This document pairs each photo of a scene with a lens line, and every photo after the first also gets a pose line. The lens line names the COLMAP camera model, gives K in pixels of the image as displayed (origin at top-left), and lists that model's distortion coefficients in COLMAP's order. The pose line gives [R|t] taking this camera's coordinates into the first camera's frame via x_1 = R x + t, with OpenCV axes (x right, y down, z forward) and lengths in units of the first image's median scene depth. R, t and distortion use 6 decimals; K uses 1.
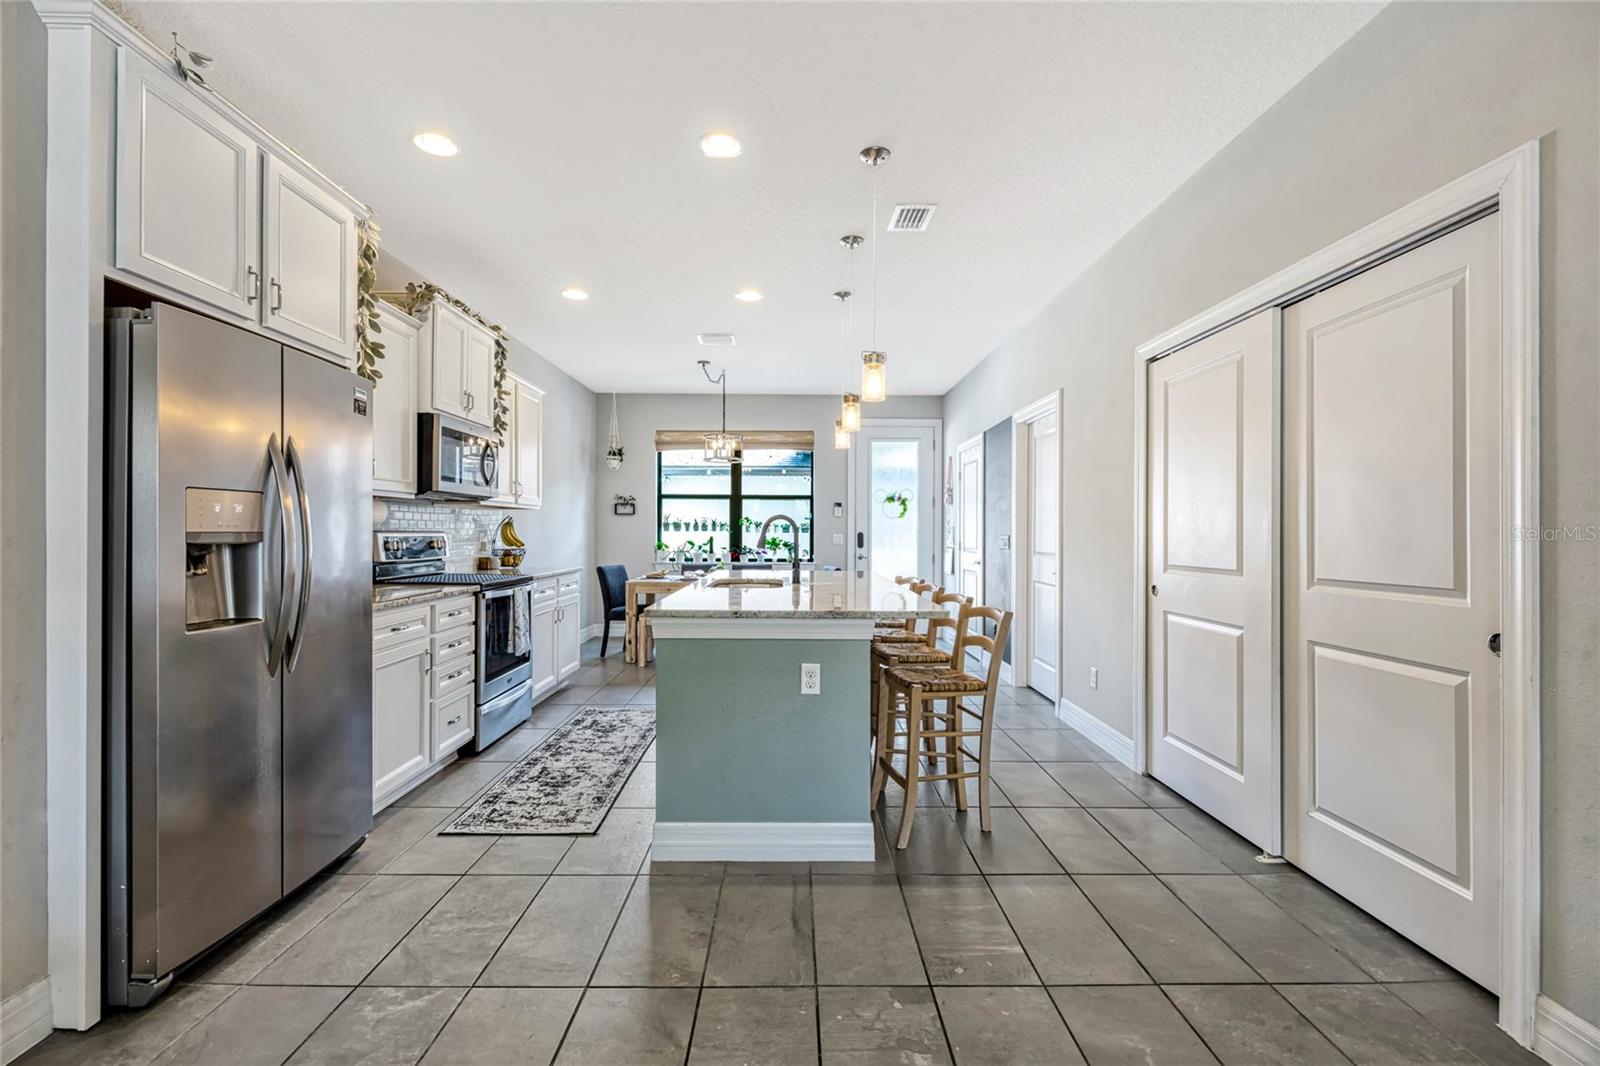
lens RADIAL K [[698.0, 0, 797.4], [0, 698.0, 530.3], [0, 0, 1]] dist [-0.009556, 0.001451]
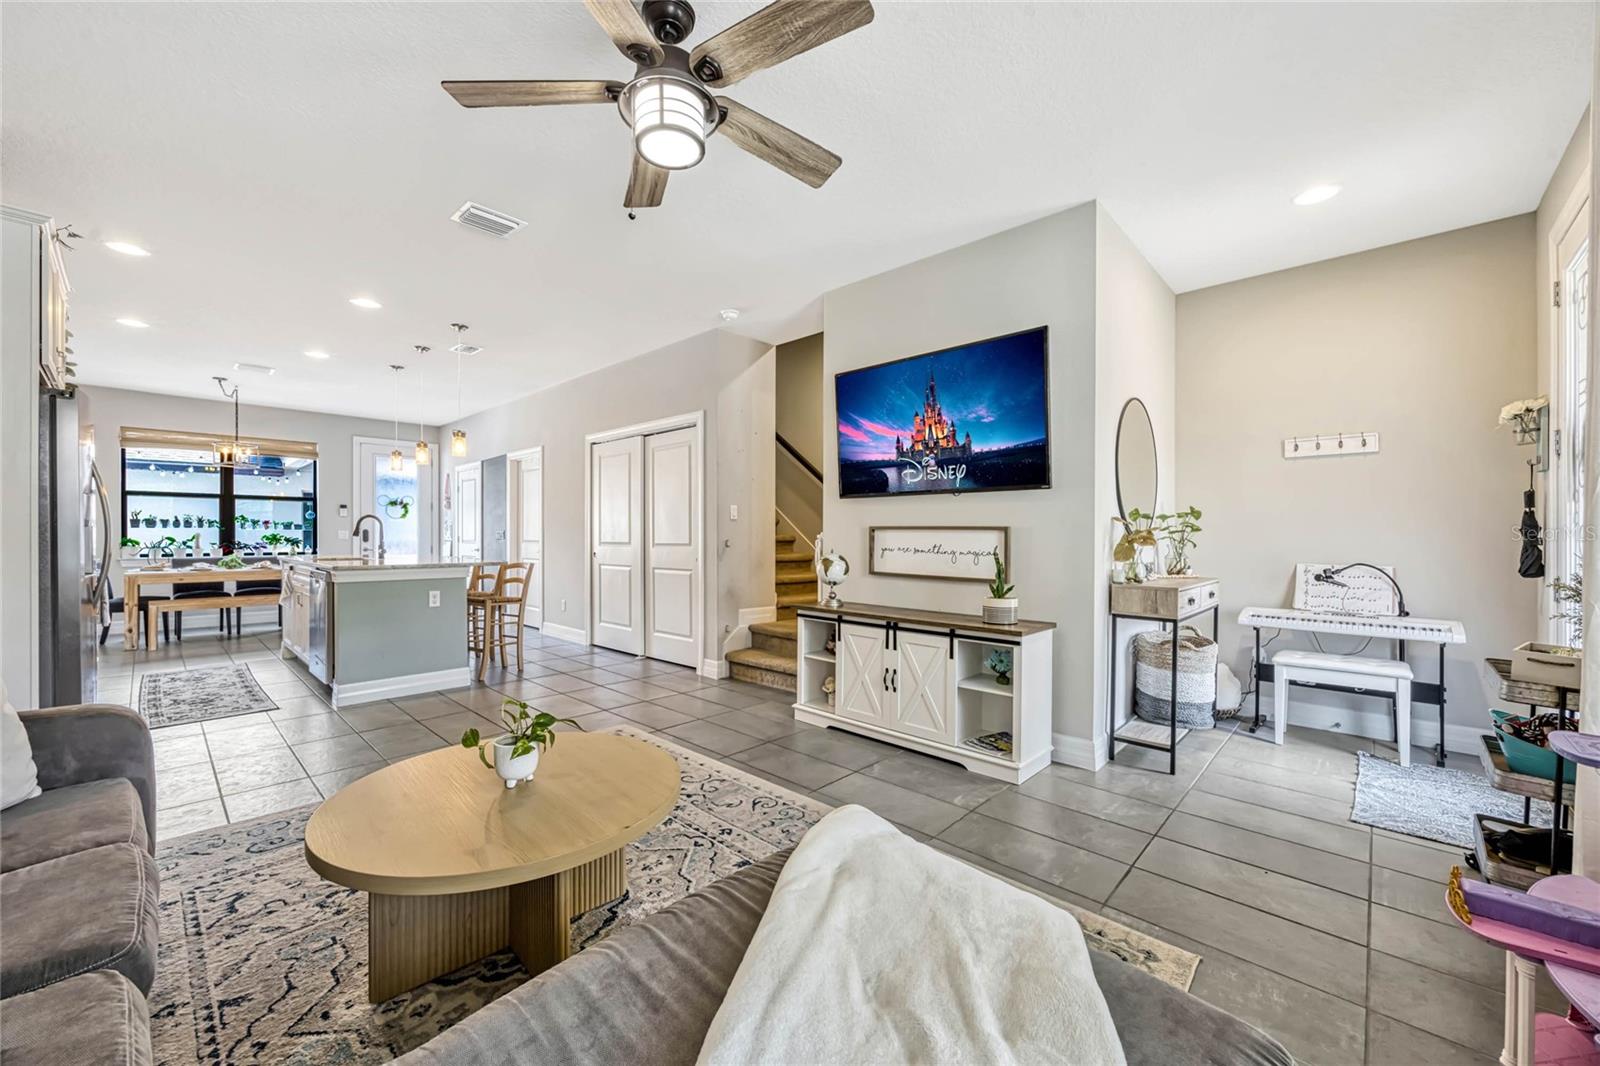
lens RADIAL K [[618.8, 0, 796.5], [0, 618.8, 536.4], [0, 0, 1]] dist [0.001200, -0.001016]
pose [[0.691061, -0.004032, 0.722785, -0.313804], [0.000151, 0.999985, 0.005434, 0.016572], [-0.722796, -0.003647, 0.691052, -0.550778]]
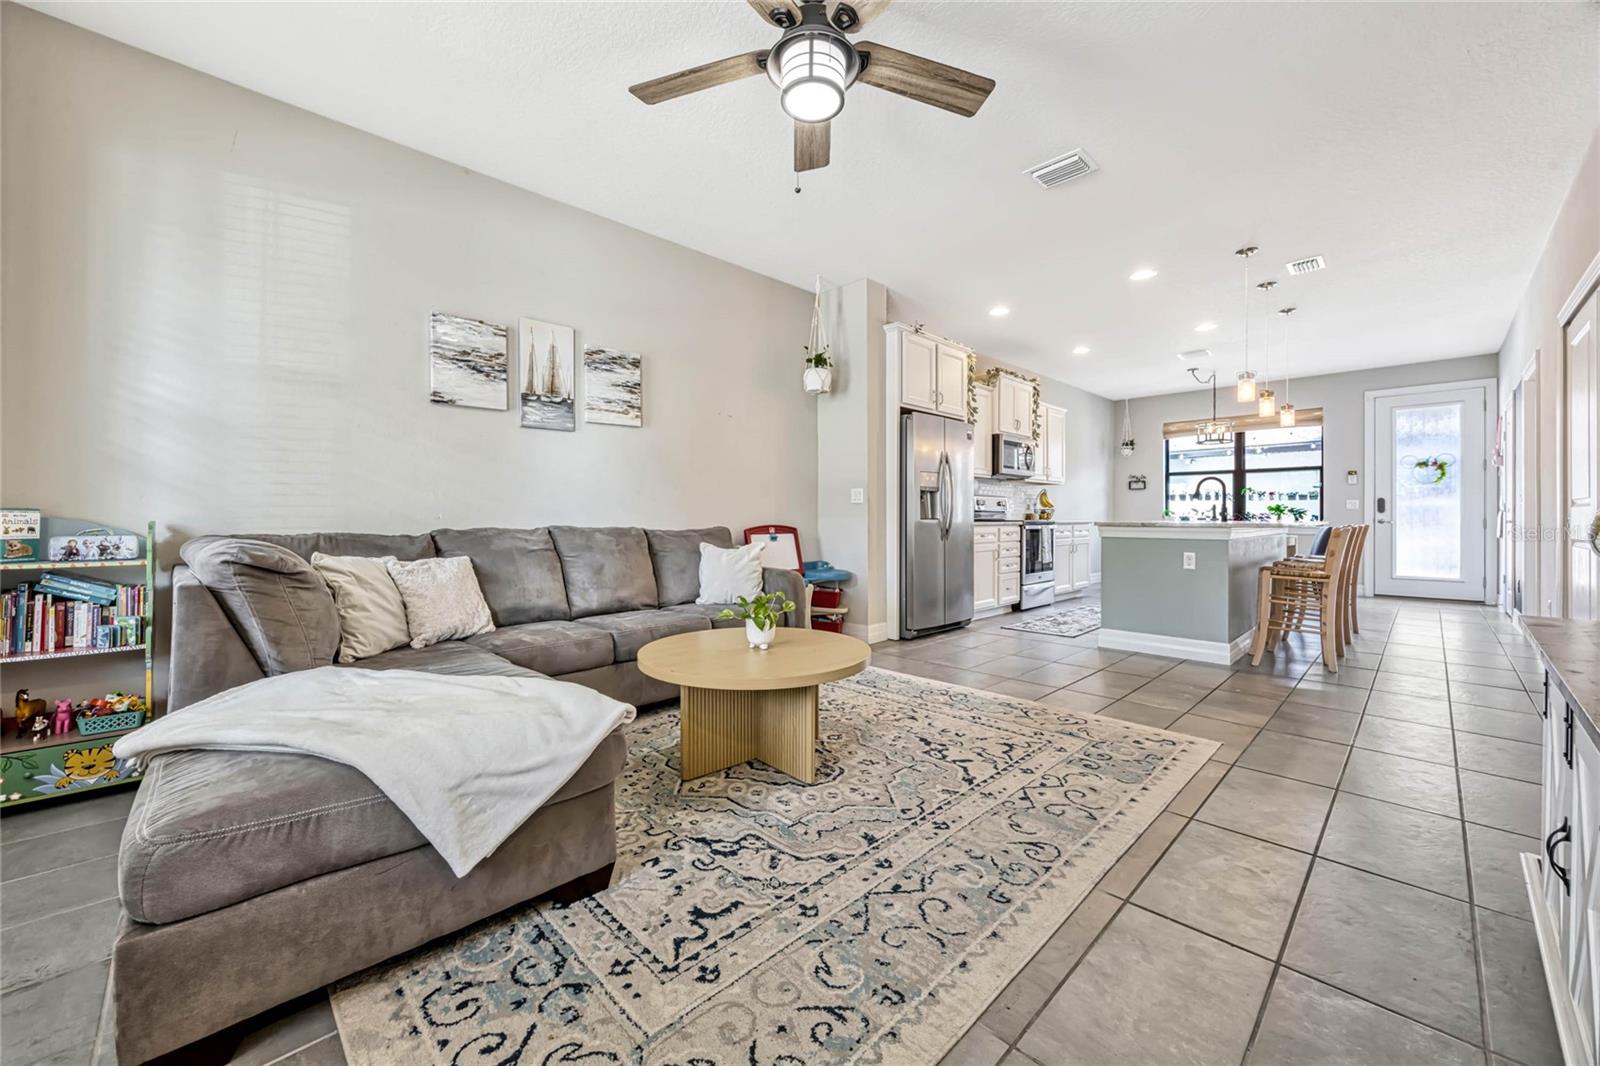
lens RADIAL K [[618.8, 0, 796.4], [0, 618.8, 518.0], [0, 0, 1]] dist [0.001200, -0.001016]
pose [[0.690096, -0.003451, -0.723710, 0.284017], [0.002415, 0.999994, -0.002465, 0.060109], [0.723714, -0.000047, 0.690100, -0.511126]]
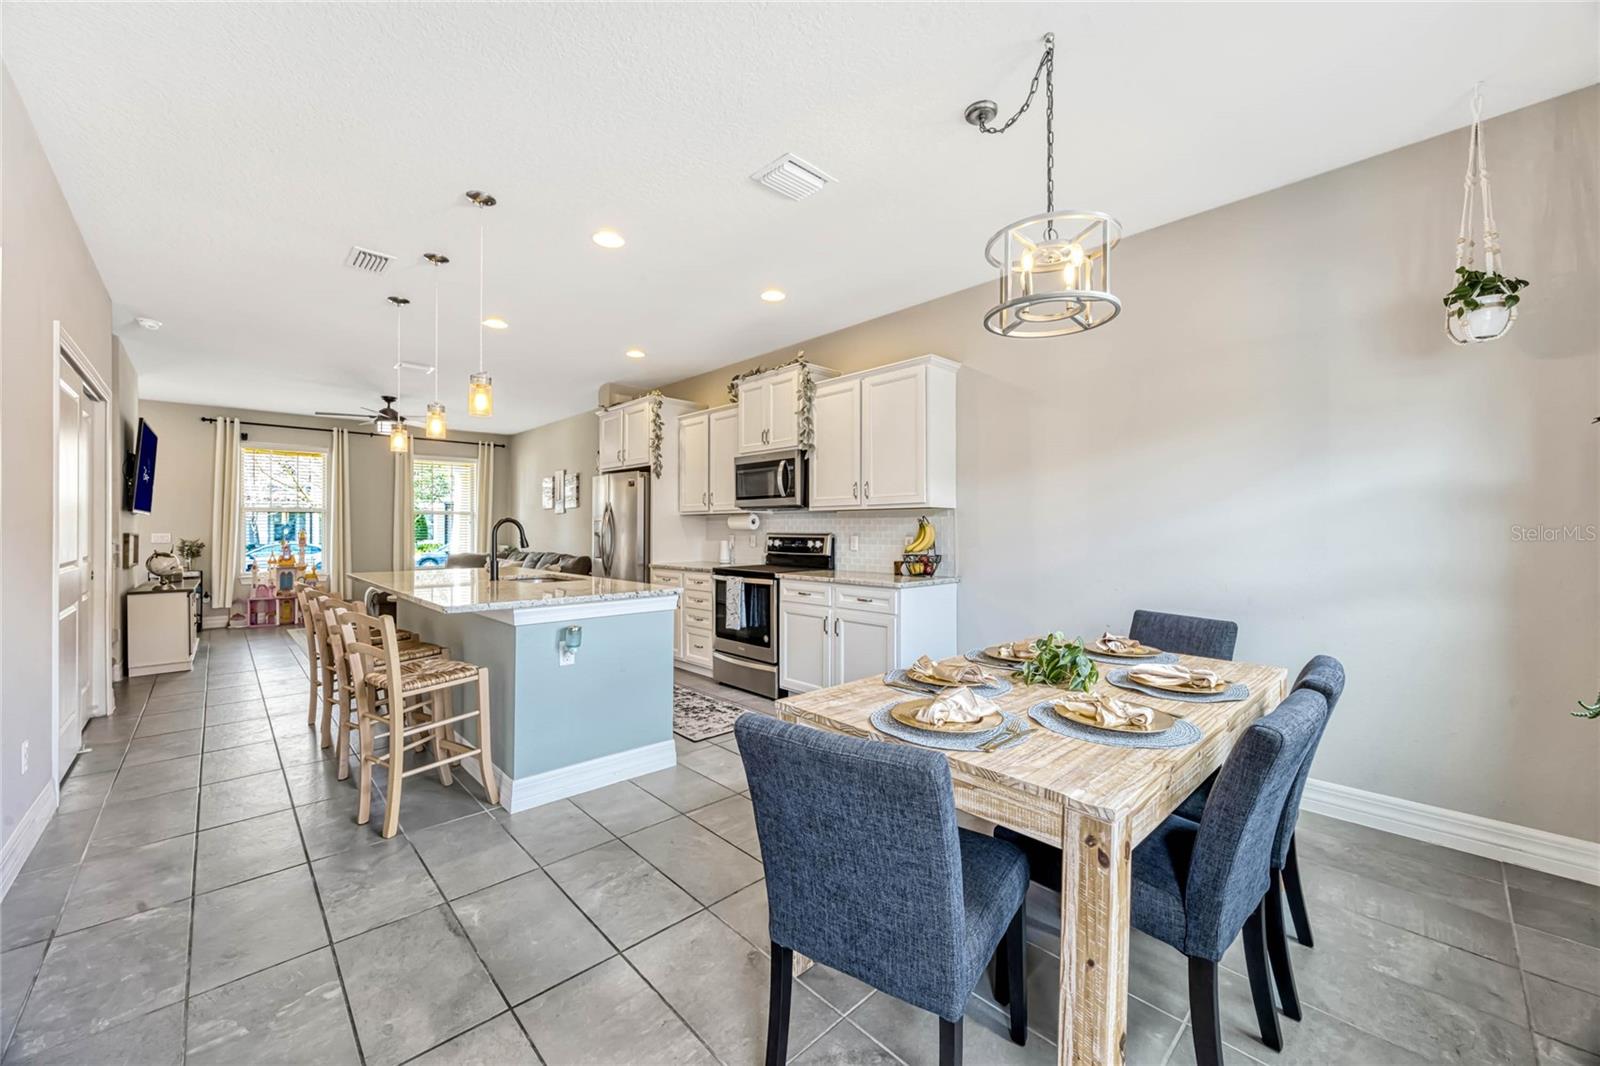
lens RADIAL K [[618.8, 0, 787.0], [0, 618.8, 530.9], [0, 0, 1]] dist [0.001200, -0.001016]
pose [[-0.729593, -0.009652, -0.683814, 0.335287], [-0.010723, 0.999939, -0.002672, -0.002440], [0.683798, 0.005383, -0.729652, 1.808606]]
